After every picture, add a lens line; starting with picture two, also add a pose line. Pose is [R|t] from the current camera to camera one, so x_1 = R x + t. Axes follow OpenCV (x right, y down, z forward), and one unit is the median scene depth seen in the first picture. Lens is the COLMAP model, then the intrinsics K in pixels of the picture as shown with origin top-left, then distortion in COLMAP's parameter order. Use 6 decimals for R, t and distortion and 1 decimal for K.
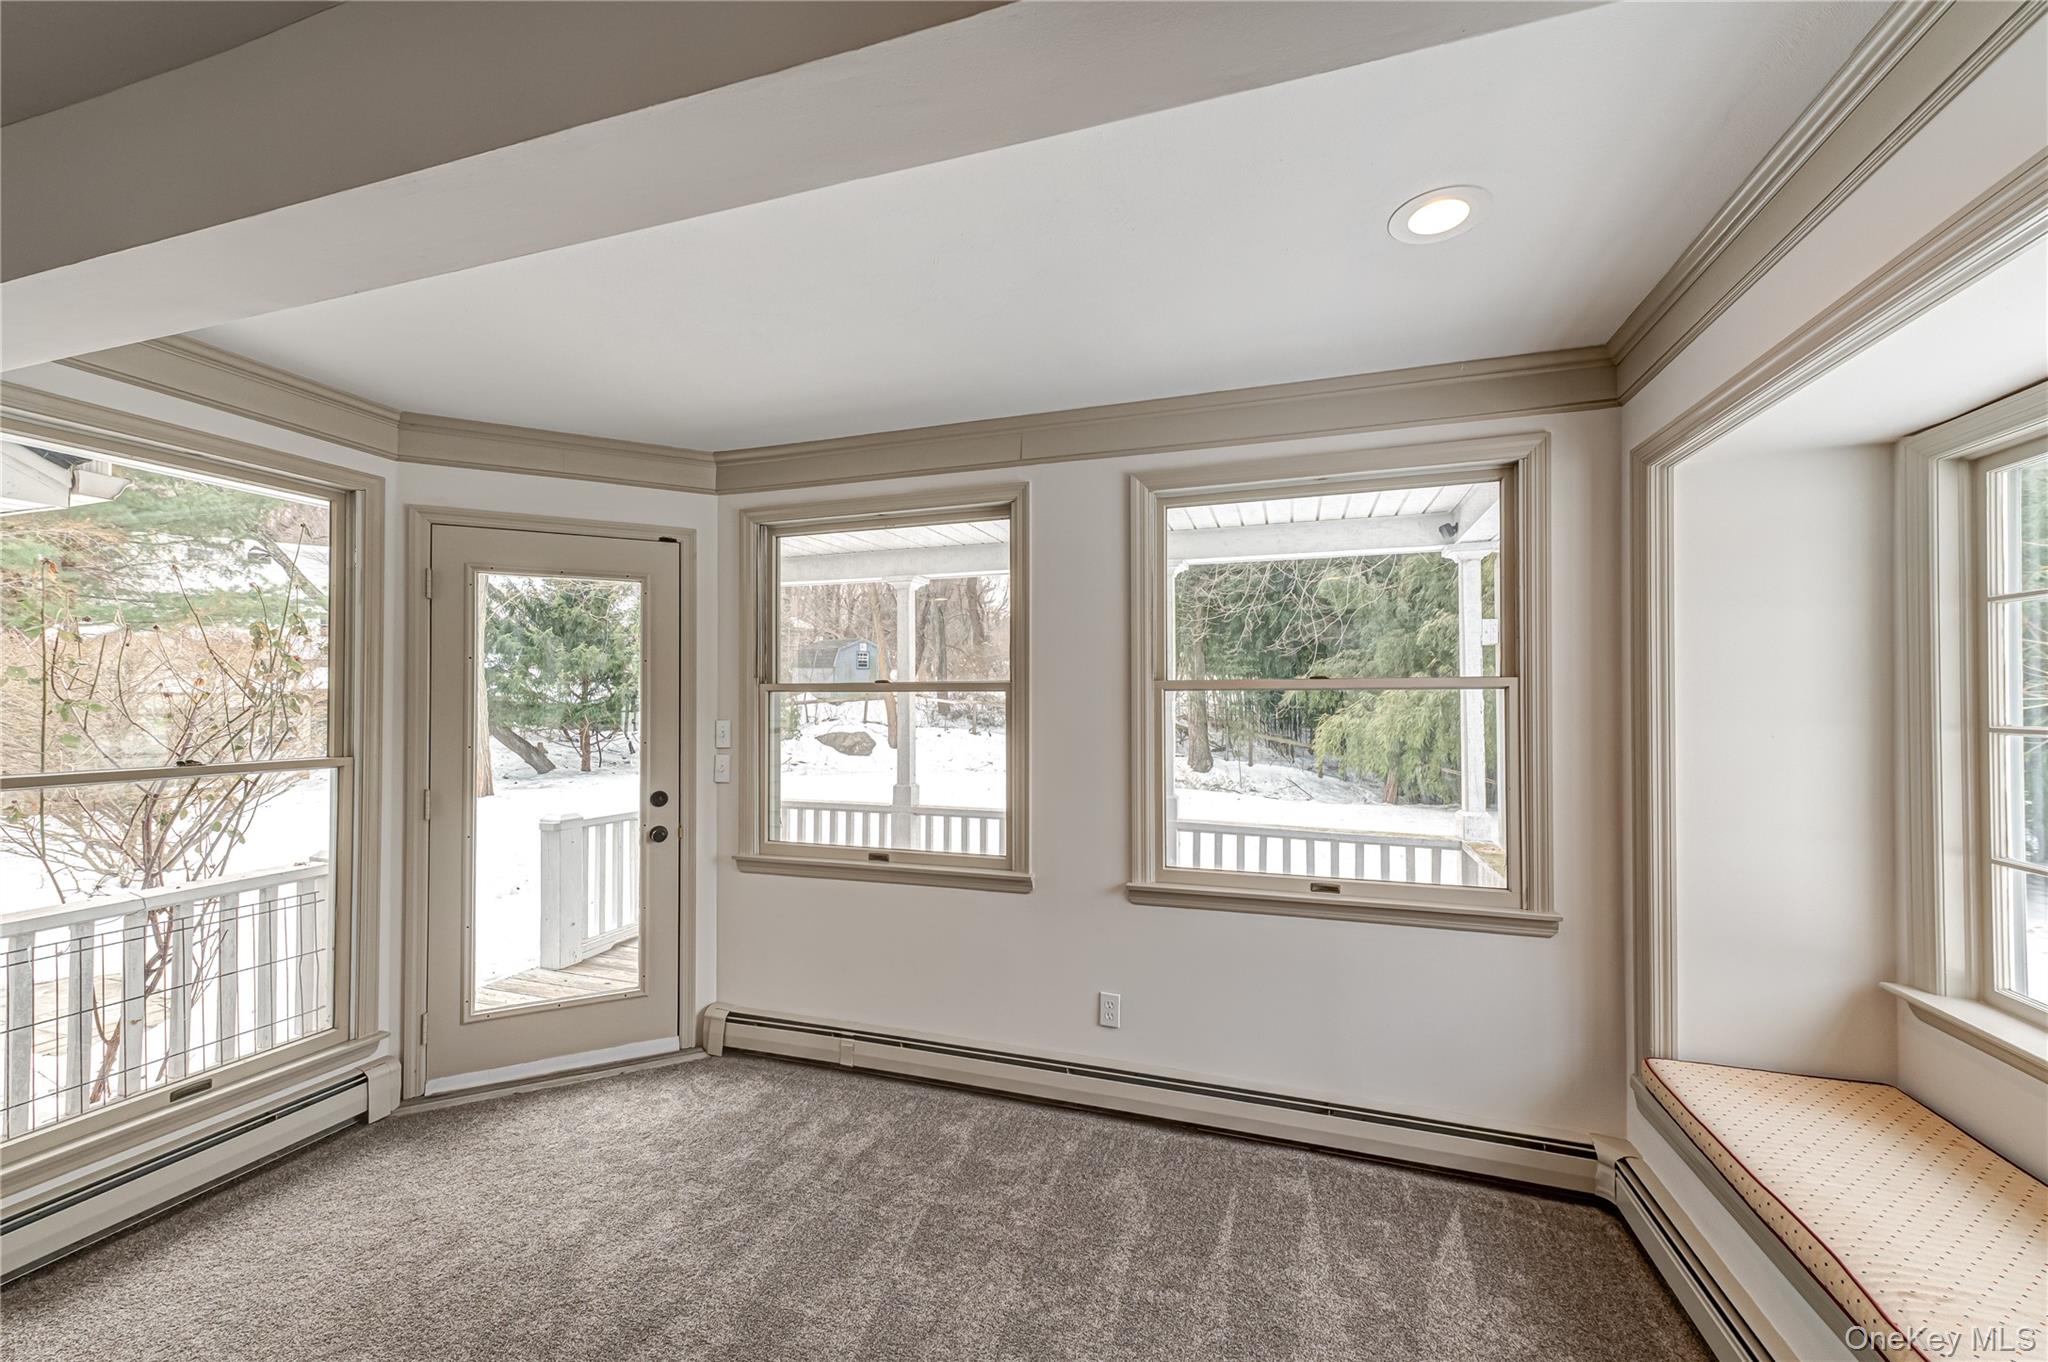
lens RADIAL K [[794.1, 0, 1027.4], [0, 794.1, 690.7], [0, 0, 1]] dist [0.016213, 0.000001]
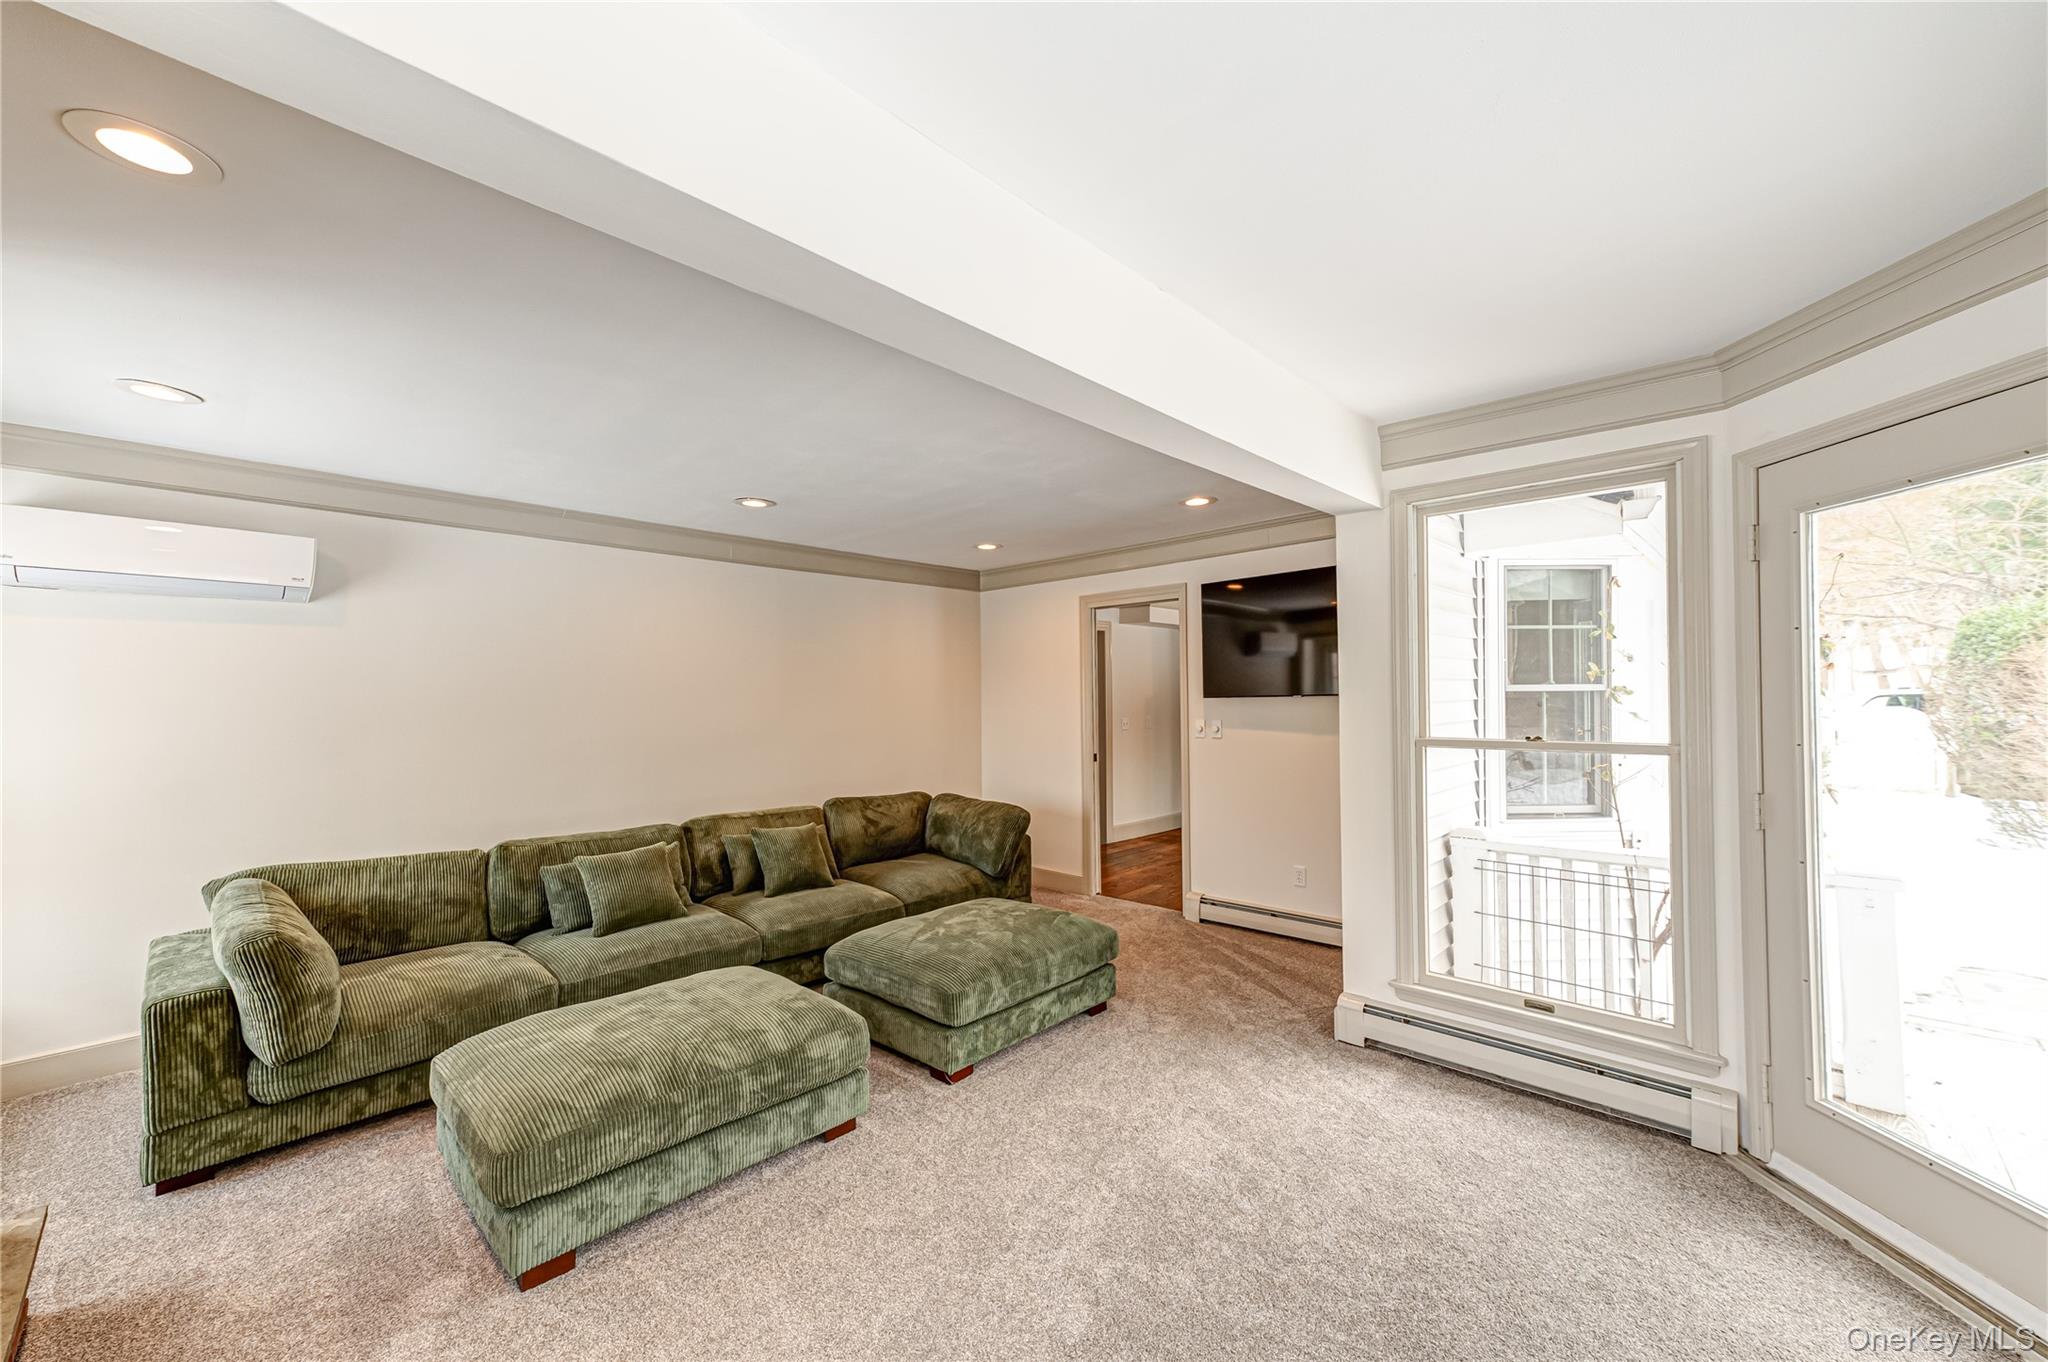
lens RADIAL K [[794.1, 0, 1027.4], [0, 794.1, 690.7], [0, 0, 1]] dist [0.016213, 0.000001]
pose [[-0.426726, -0.000017, -0.904381, 0.328396], [0.021976, 0.999705, -0.010388, 0.010236], [0.904114, -0.024308, -0.426600, 0.692901]]
